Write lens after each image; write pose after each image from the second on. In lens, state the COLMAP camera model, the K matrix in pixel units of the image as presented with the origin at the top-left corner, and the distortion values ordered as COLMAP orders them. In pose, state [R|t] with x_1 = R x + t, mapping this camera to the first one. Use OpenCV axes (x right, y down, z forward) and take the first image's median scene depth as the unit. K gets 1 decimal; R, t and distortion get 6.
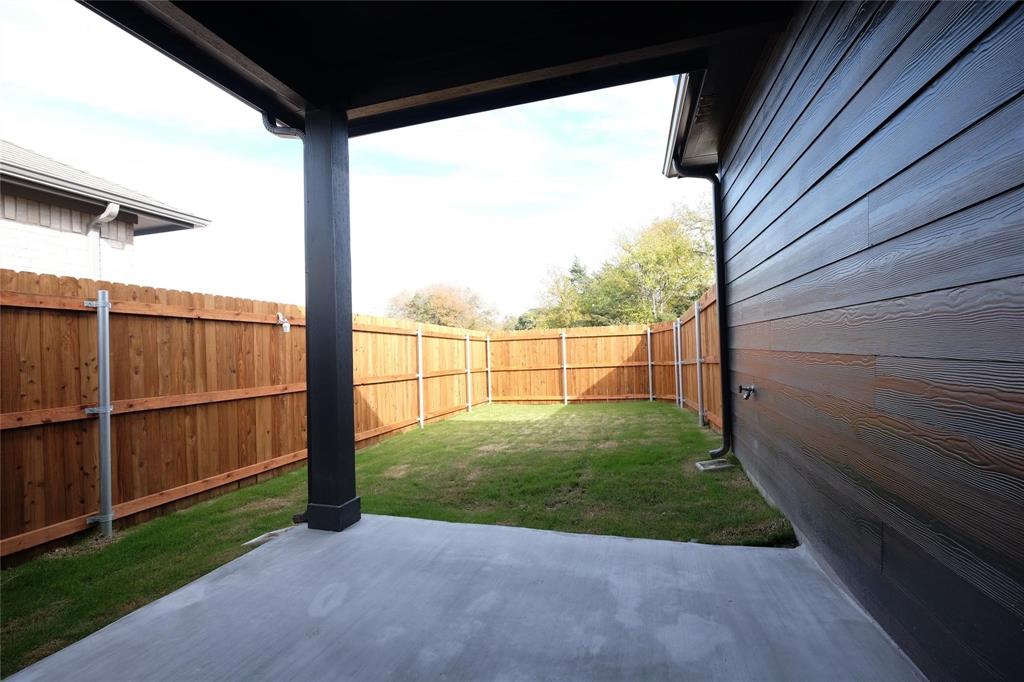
lens RADIAL K [[446.5, 0, 512.0], [0, 446.5, 341.0], [0, 0, 1]] dist [-0.004237, 0.000194]
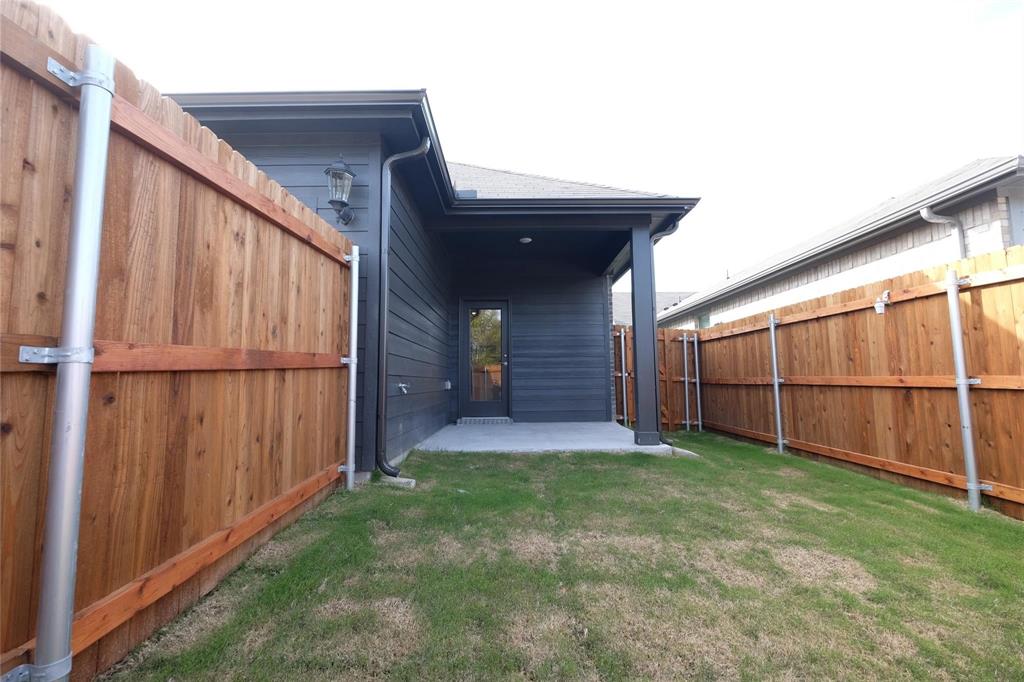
lens RADIAL K [[446.5, 0, 512.0], [0, 446.5, 341.0], [0, 0, 1]] dist [-0.004237, 0.000194]
pose [[-0.957093, 0.054459, -0.284616, 0.442758], [0.085588, 0.991489, -0.098100, 0.059160], [0.276852, -0.118251, -0.953609, 1.788401]]
